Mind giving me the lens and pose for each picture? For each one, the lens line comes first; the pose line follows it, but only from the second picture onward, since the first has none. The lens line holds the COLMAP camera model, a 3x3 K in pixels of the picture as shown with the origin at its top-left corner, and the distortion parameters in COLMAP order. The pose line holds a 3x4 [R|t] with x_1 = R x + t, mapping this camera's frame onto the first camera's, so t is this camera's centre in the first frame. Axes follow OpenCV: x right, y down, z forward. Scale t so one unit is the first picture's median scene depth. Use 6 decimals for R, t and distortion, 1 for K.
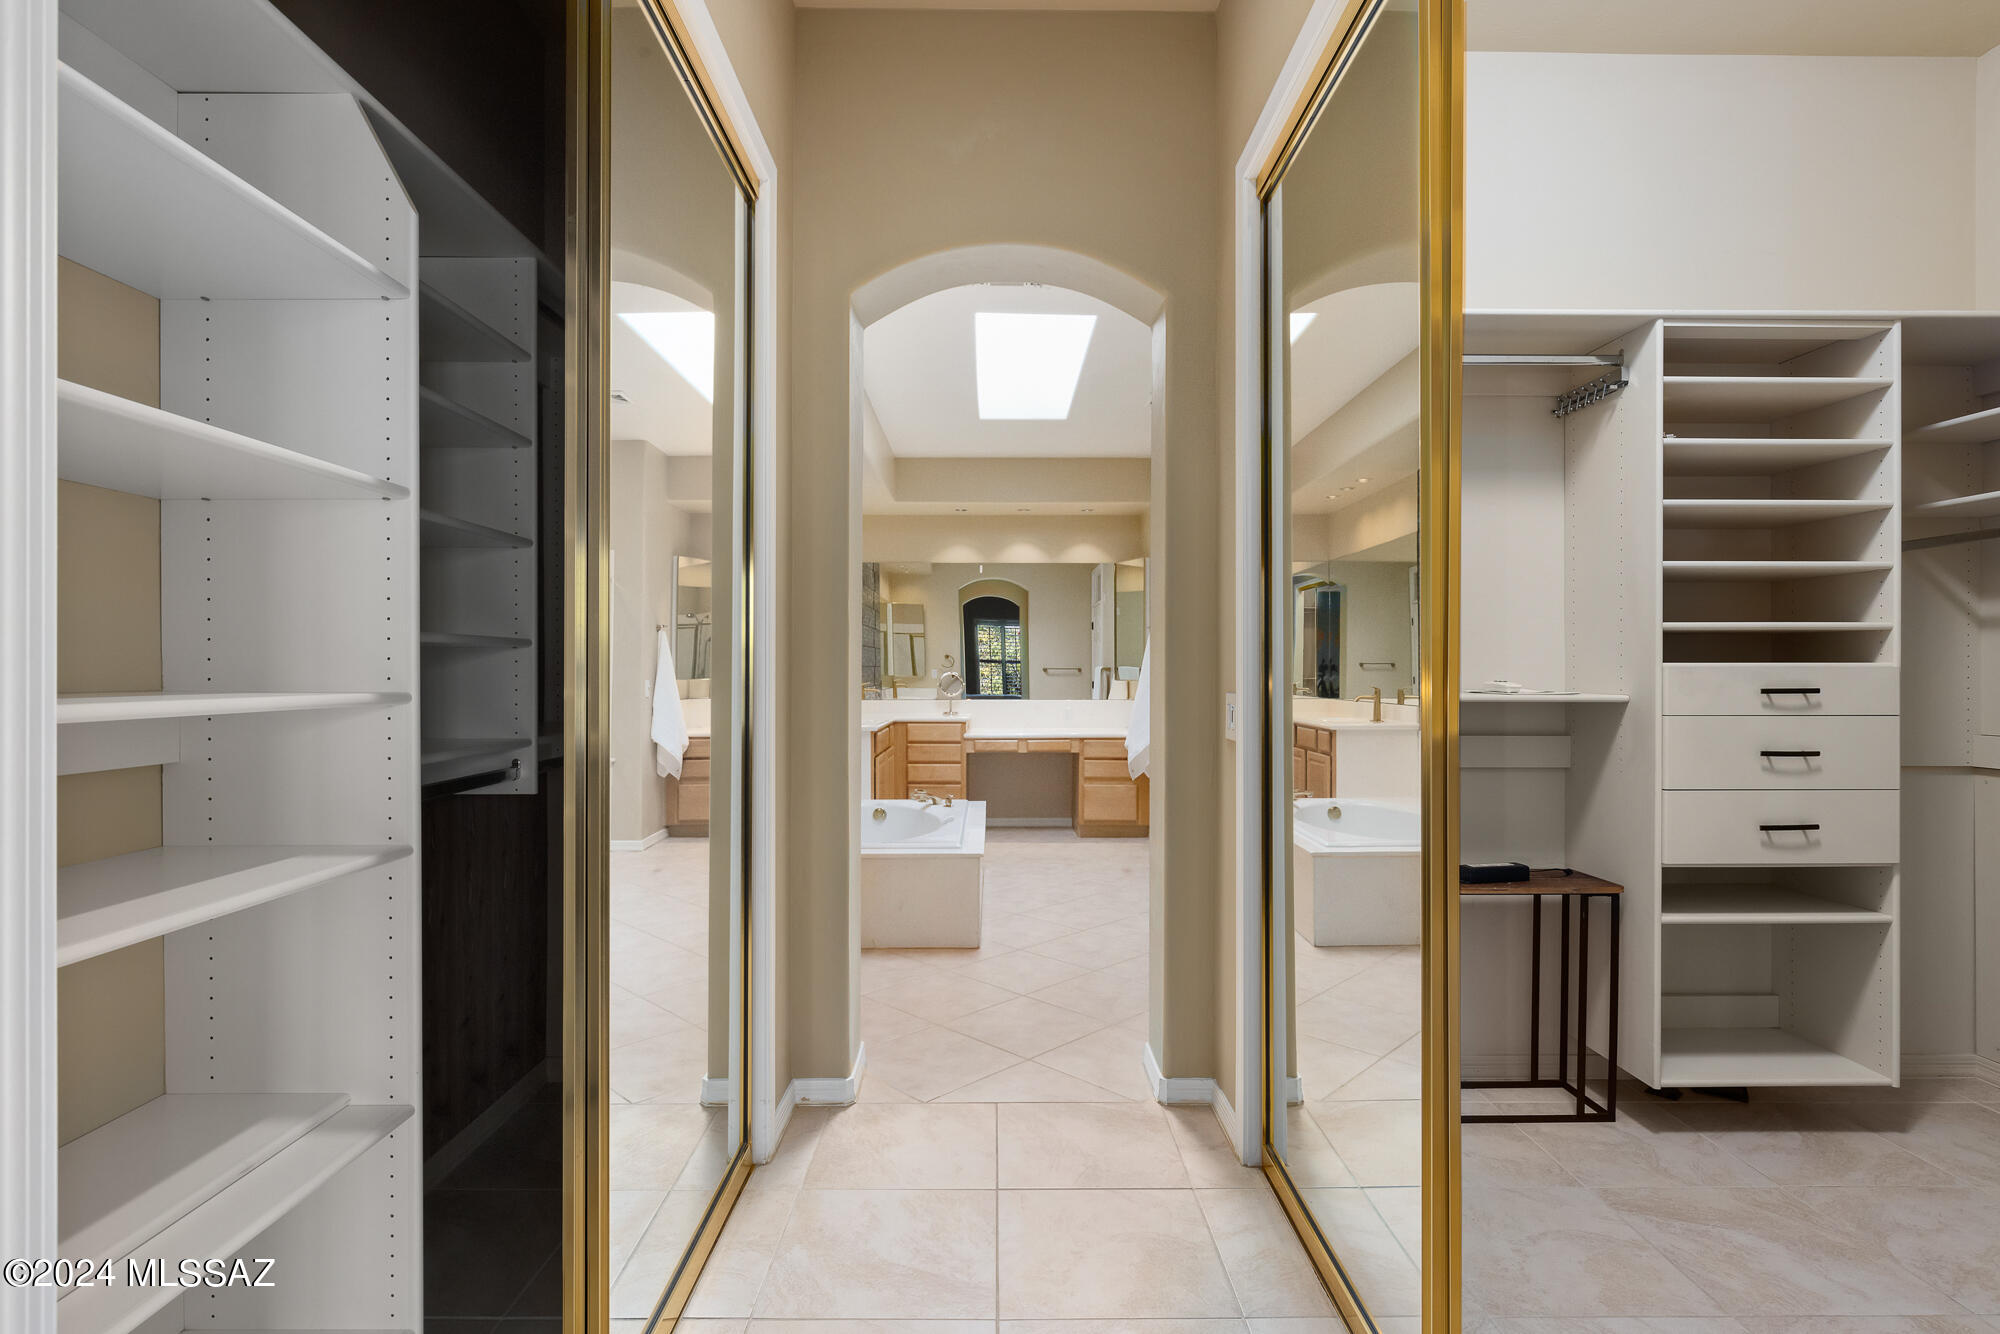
lens RADIAL K [[1038.3, 0, 1000.0], [0, 1038.3, 667.0], [0, 0, 1]] dist [-0.000059, -0.000005]
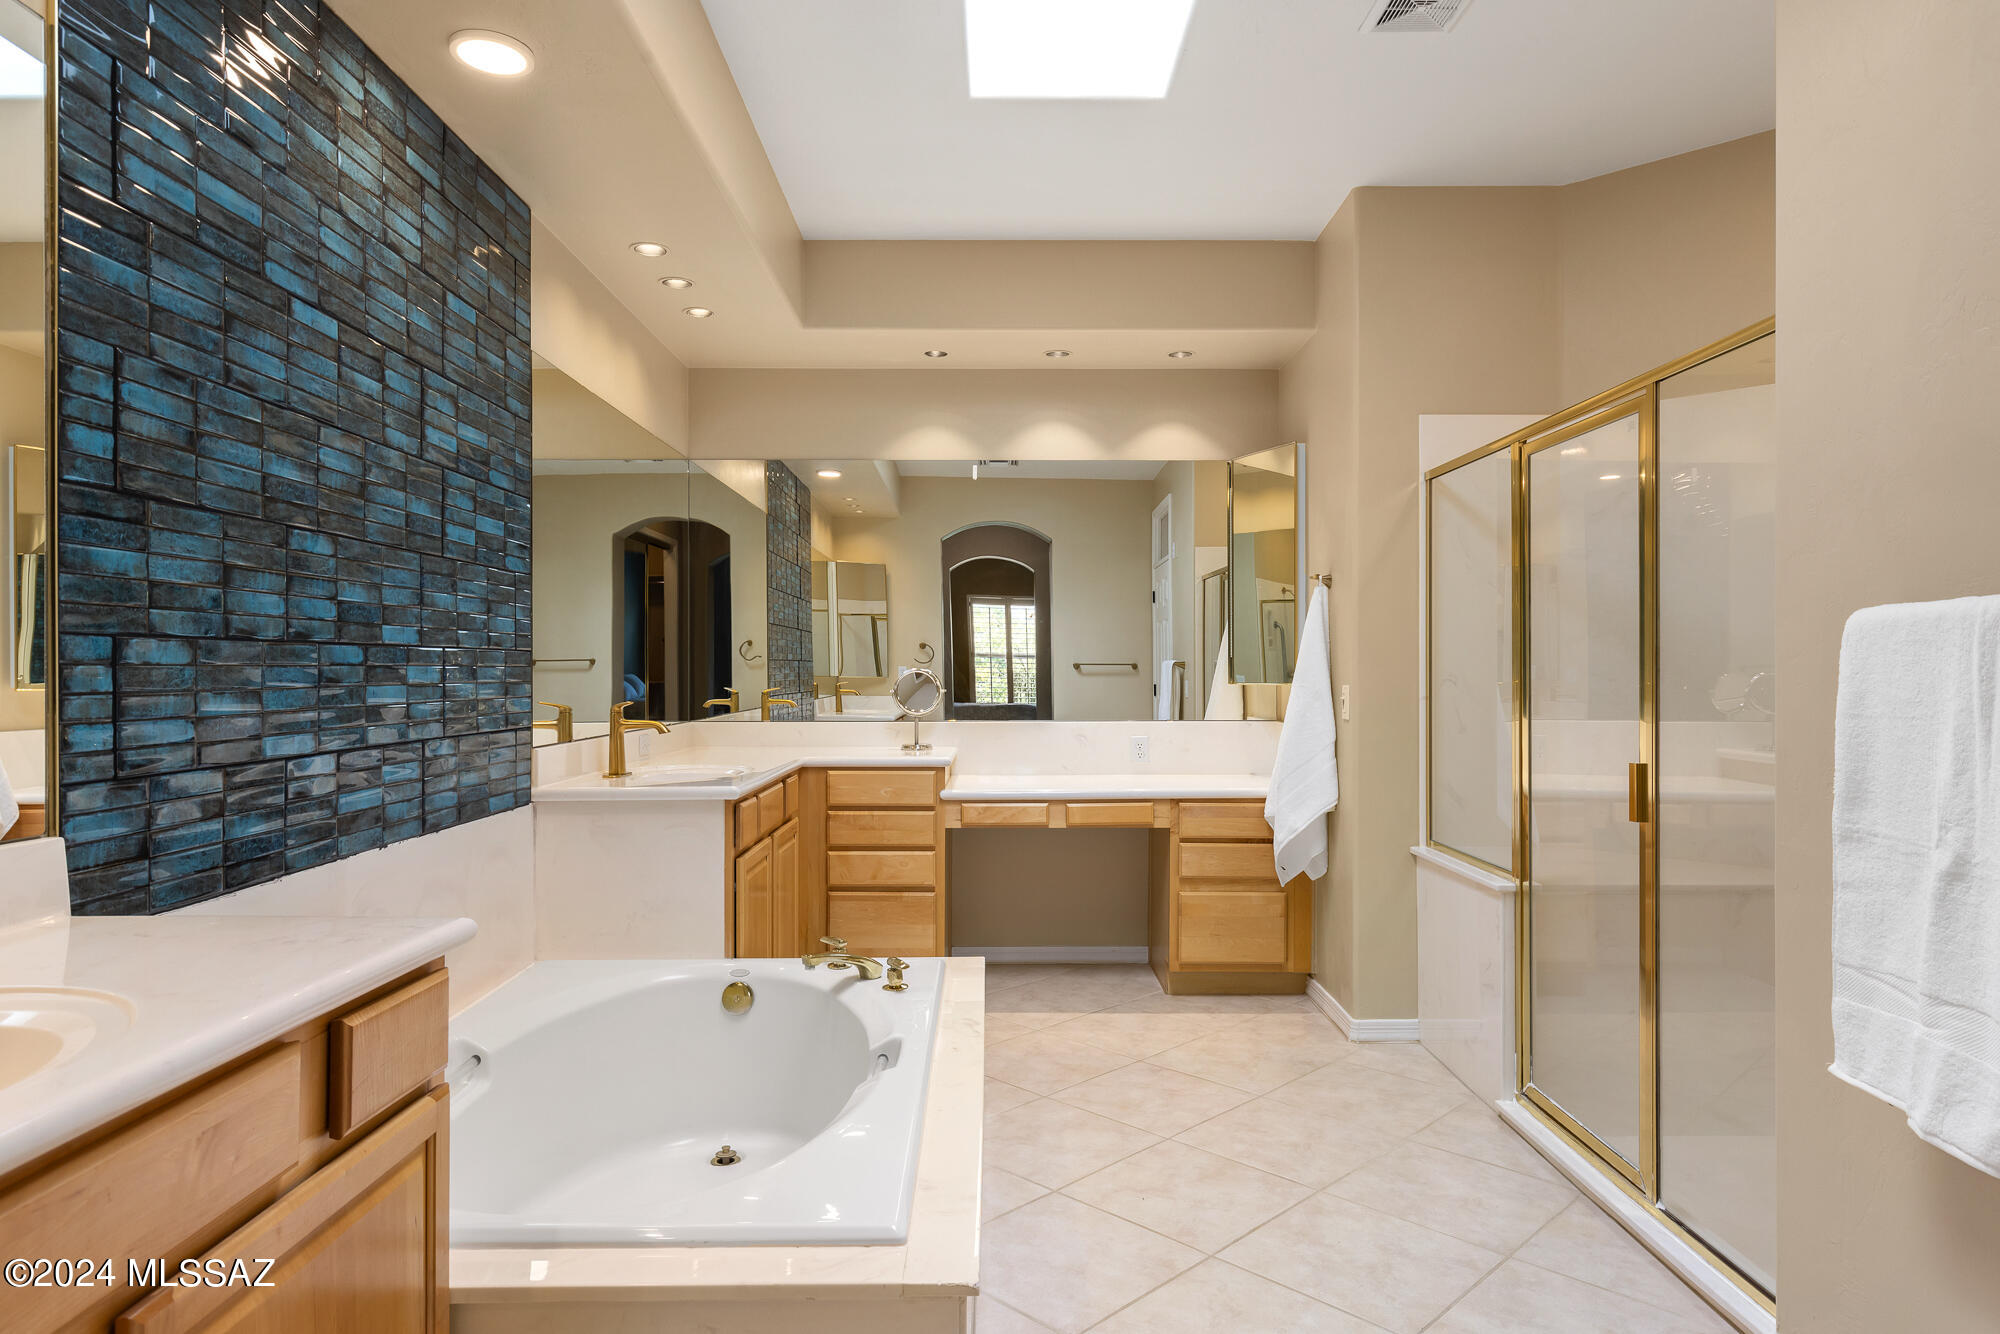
lens RADIAL K [[1171.4, 0, 1000.0], [0, 1171.4, 667.0], [0, 0, 1]] dist [0.001160, -0.001312]
pose [[0.999999, -0.001312, 0.000832, -0.006430], [0.001313, 0.999999, -0.000779, 0.004770], [-0.000831, 0.000780, 0.999999, 0.429855]]
